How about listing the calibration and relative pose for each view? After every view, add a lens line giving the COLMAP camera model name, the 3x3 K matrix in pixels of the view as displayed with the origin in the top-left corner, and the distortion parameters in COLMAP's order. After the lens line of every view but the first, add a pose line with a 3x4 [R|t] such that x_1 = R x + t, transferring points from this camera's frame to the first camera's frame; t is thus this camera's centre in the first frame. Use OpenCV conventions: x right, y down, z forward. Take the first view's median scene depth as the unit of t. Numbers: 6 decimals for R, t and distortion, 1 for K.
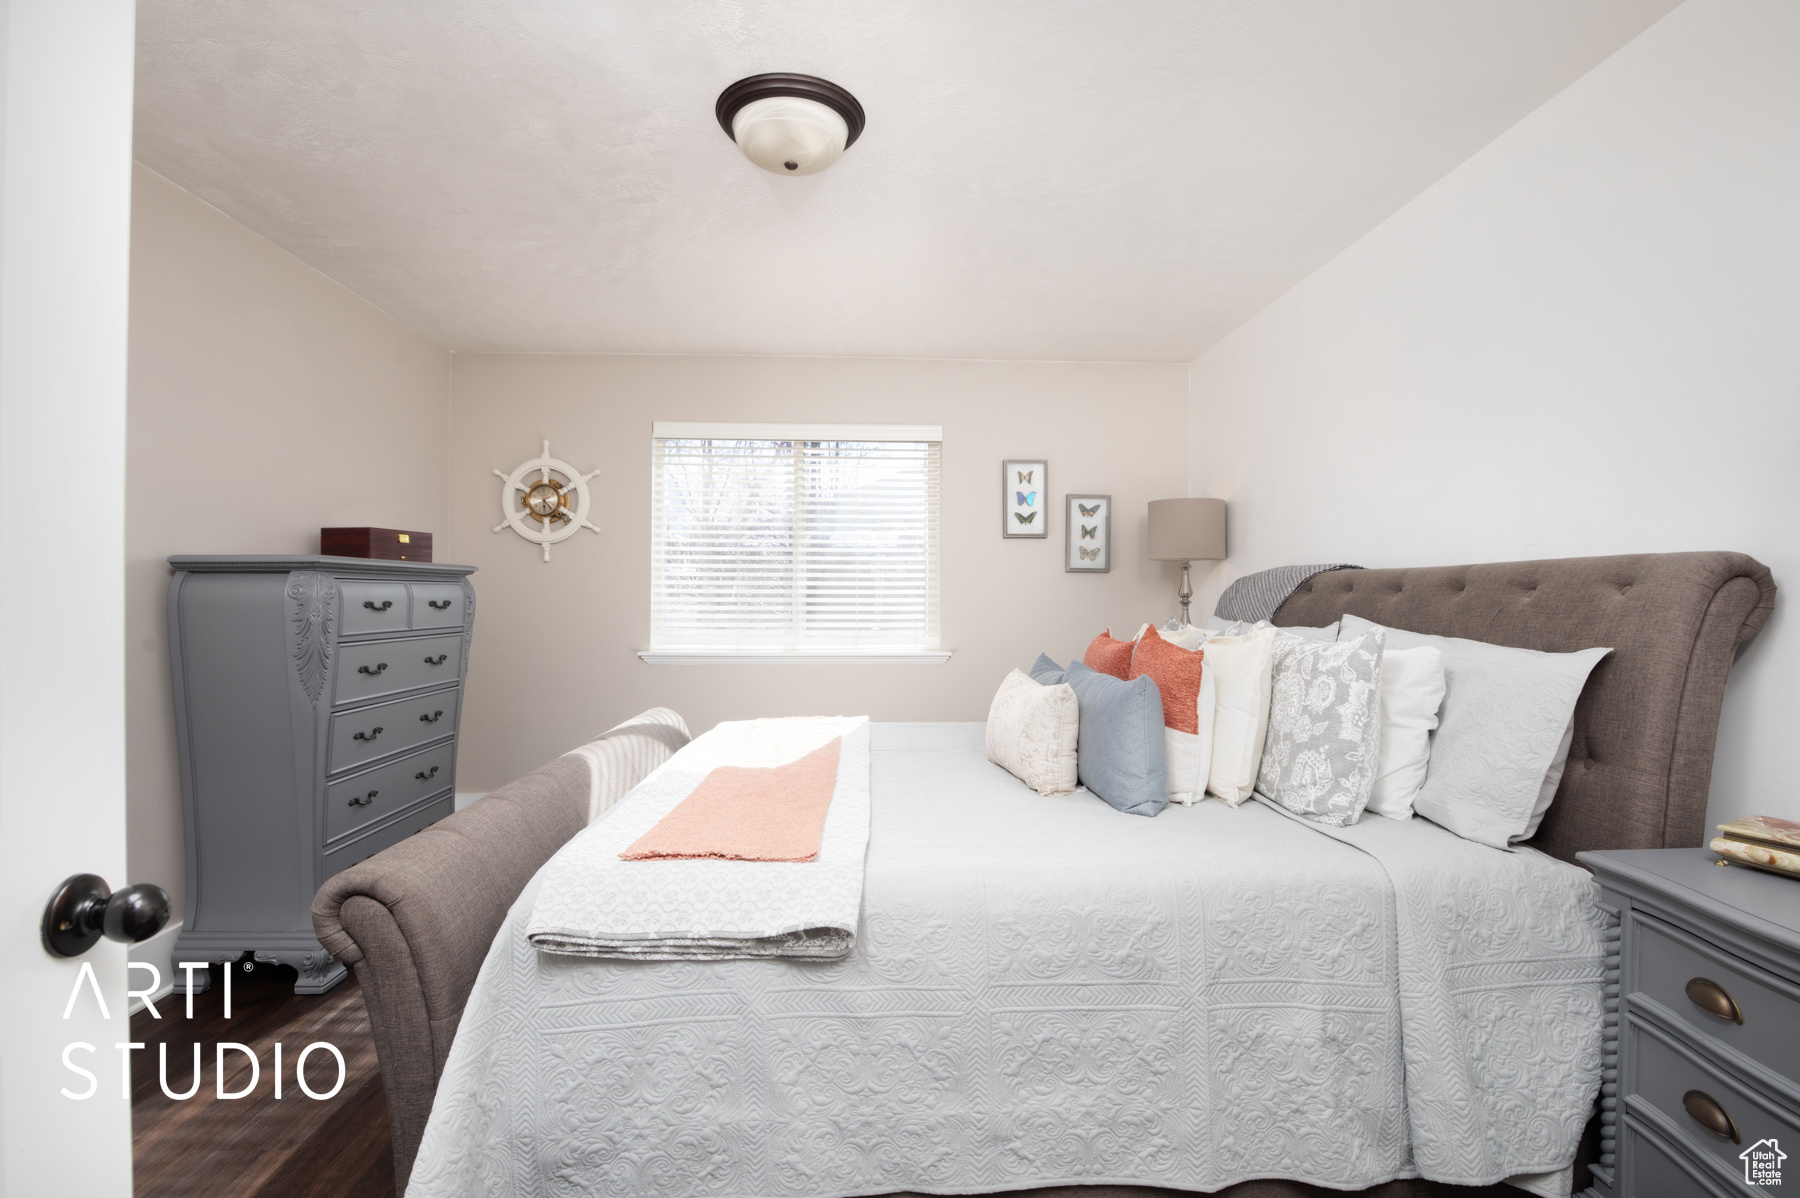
lens RADIAL K [[840.9, 0, 917.7], [0, 840.9, 598.2], [0, 0, 1]] dist [-0.028185, -0.000043]
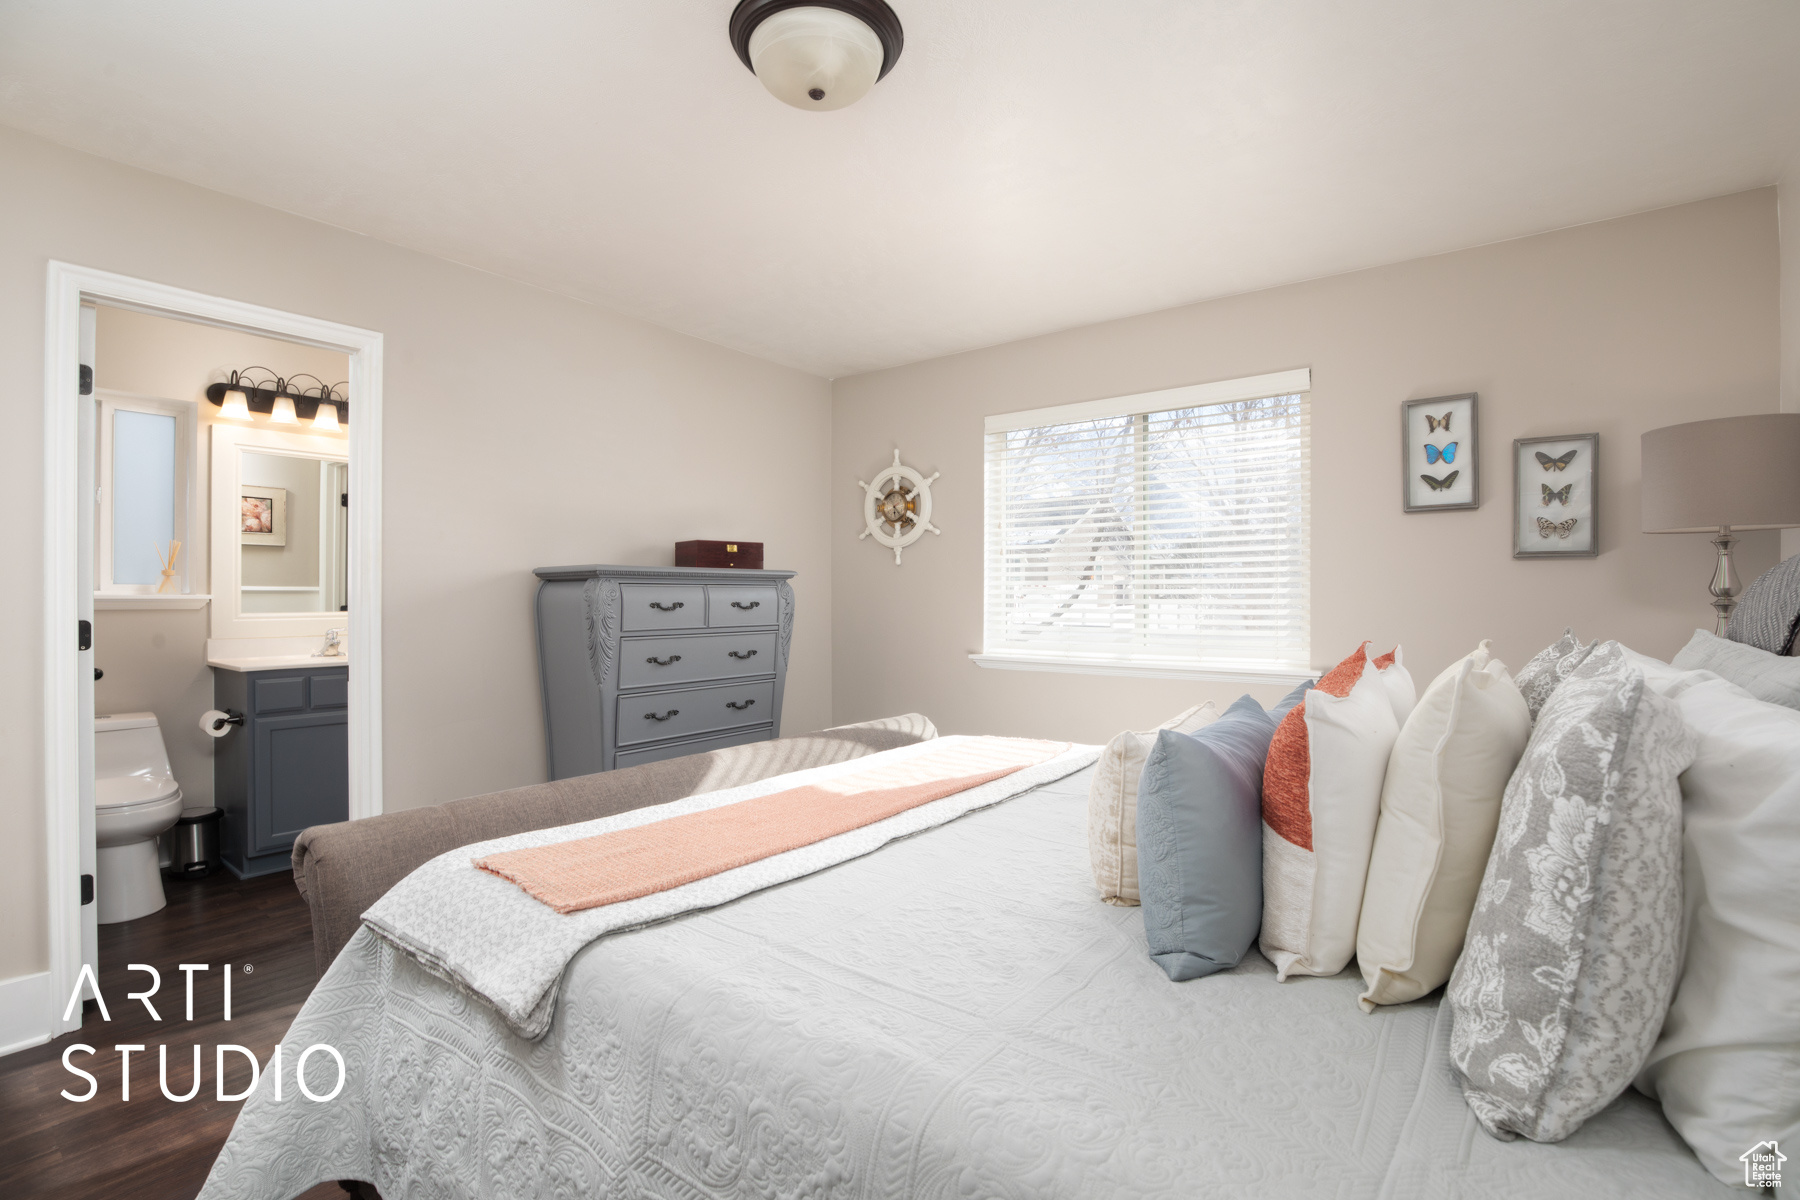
lens RADIAL K [[828.8, 0, 901.6], [0, 828.8, 593.3], [0, 0, 1]] dist [-0.027034, -0.000234]
pose [[0.758991, -0.007493, -0.651058, 0.238339], [0.002247, 0.999958, -0.008889, 0.001020], [0.651098, 0.005284, 0.758976, 0.214091]]
